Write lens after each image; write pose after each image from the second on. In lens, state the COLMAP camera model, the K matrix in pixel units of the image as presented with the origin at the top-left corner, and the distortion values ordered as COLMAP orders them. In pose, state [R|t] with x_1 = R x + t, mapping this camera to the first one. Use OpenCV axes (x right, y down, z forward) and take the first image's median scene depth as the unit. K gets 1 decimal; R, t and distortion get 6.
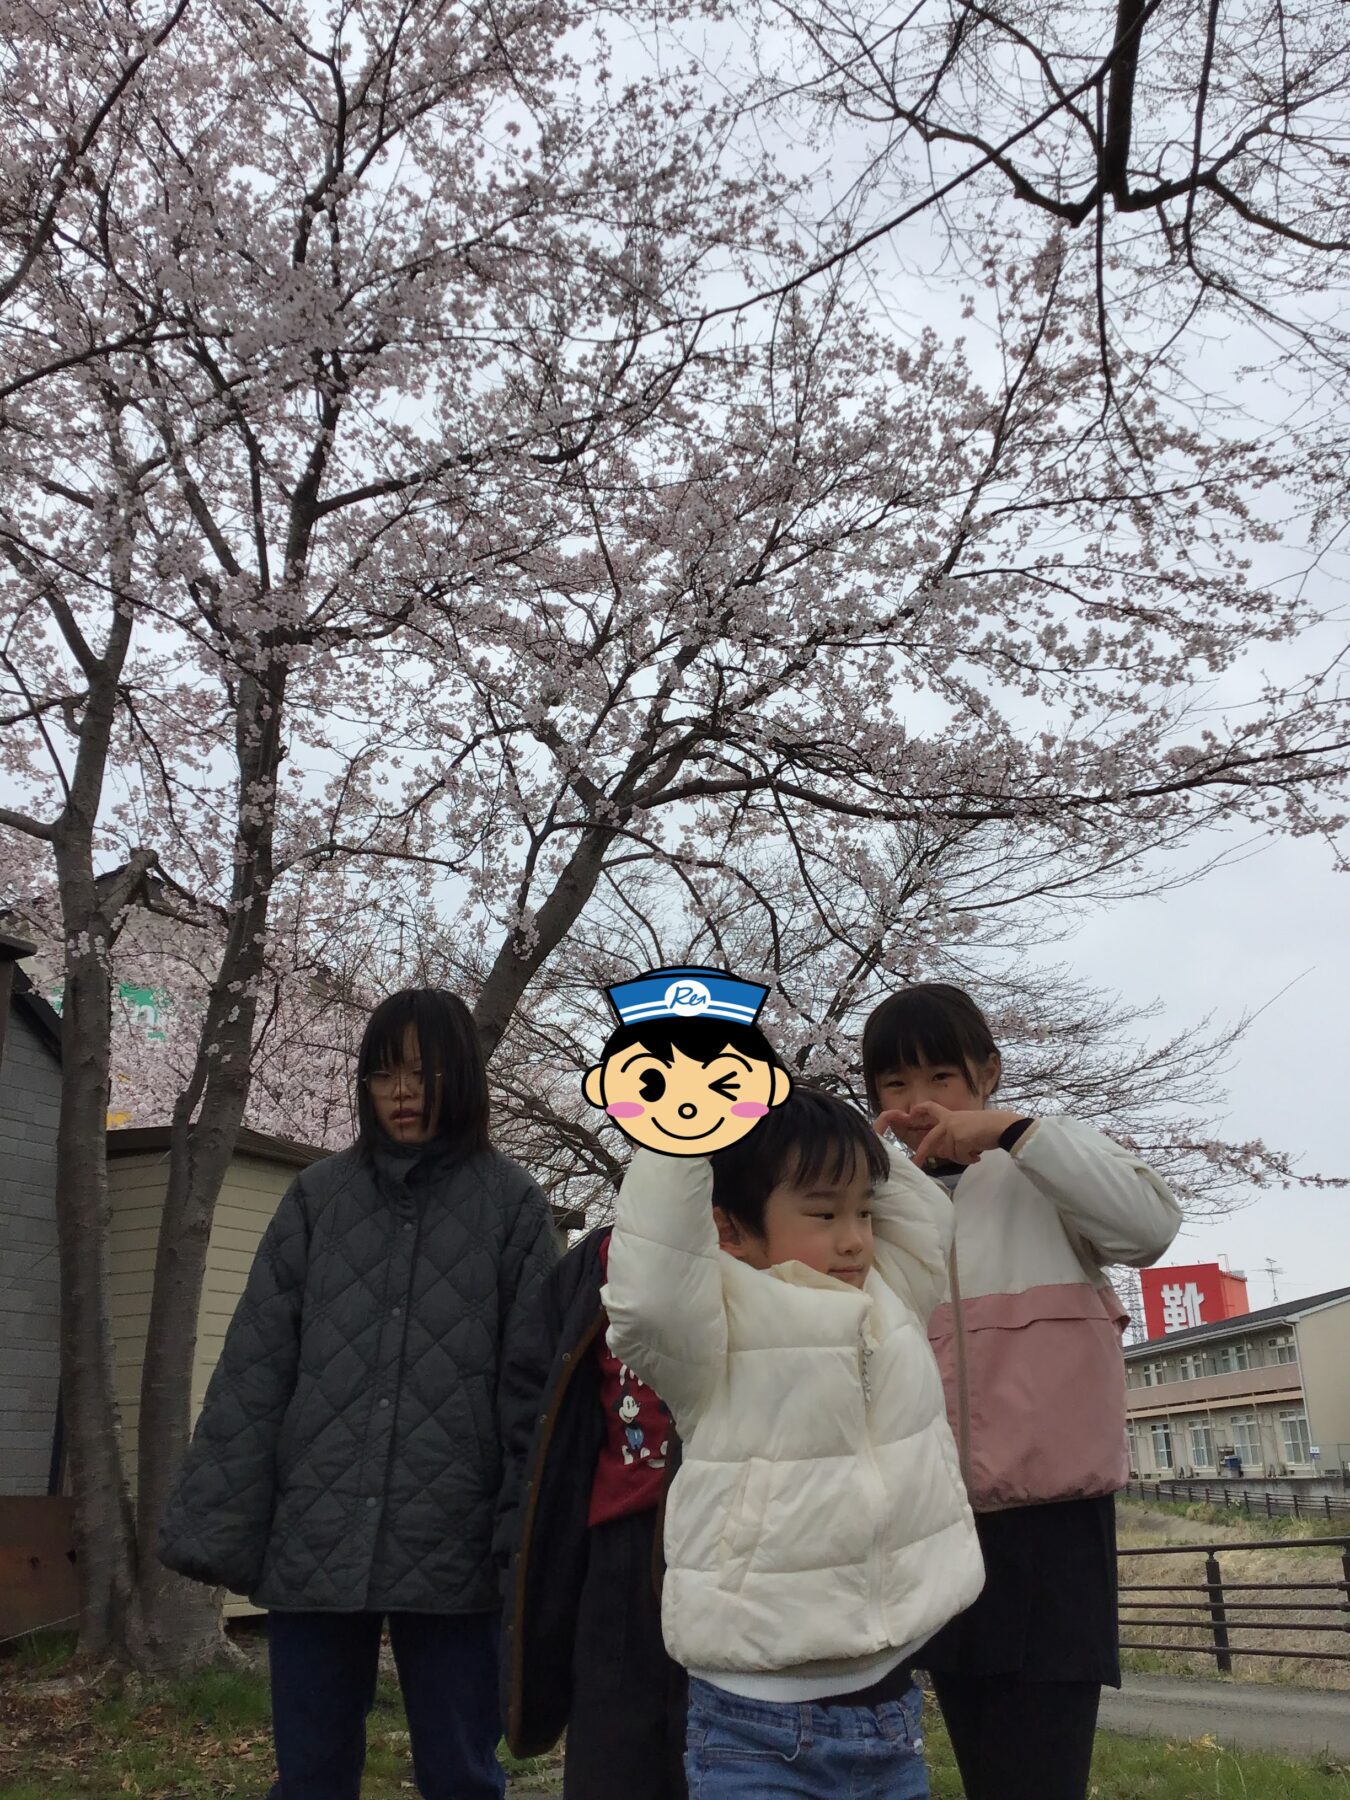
lens RADIAL K [[1677.4, 0, 686.4], [0, 1677.4, 895.8], [0, 0, 1]] dist [0.312071, -0.611410]
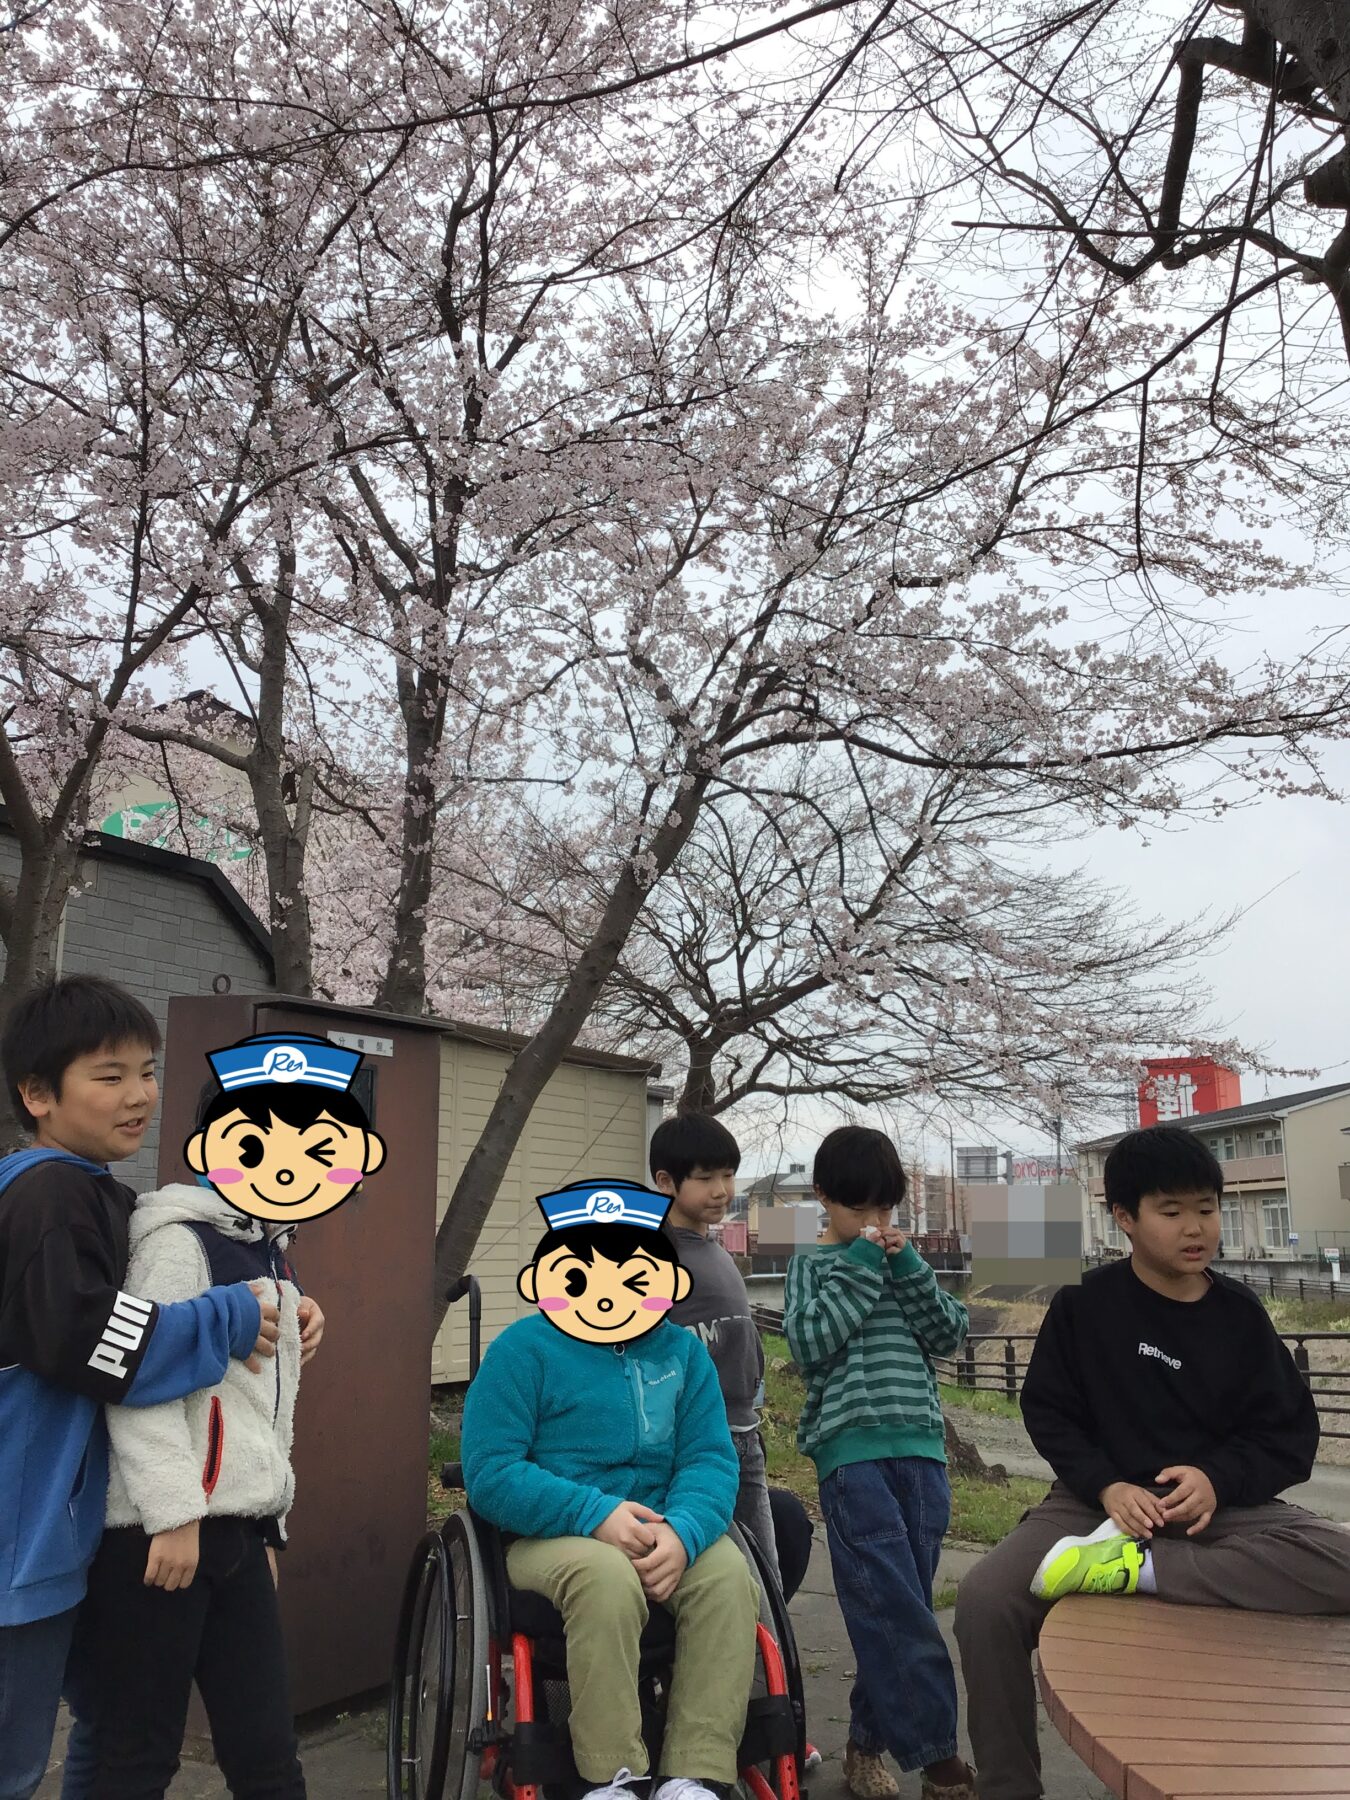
lens RADIAL K [[1677.4, 0, 686.4], [0, 1677.4, 895.8], [0, 0, 1]] dist [0.312071, -0.611410]
pose [[0.999618, 0.026476, -0.007933, -0.040307], [-0.025244, 0.991459, 0.127956, -0.088725], [0.011253, -0.127707, 0.991748, -0.165526]]
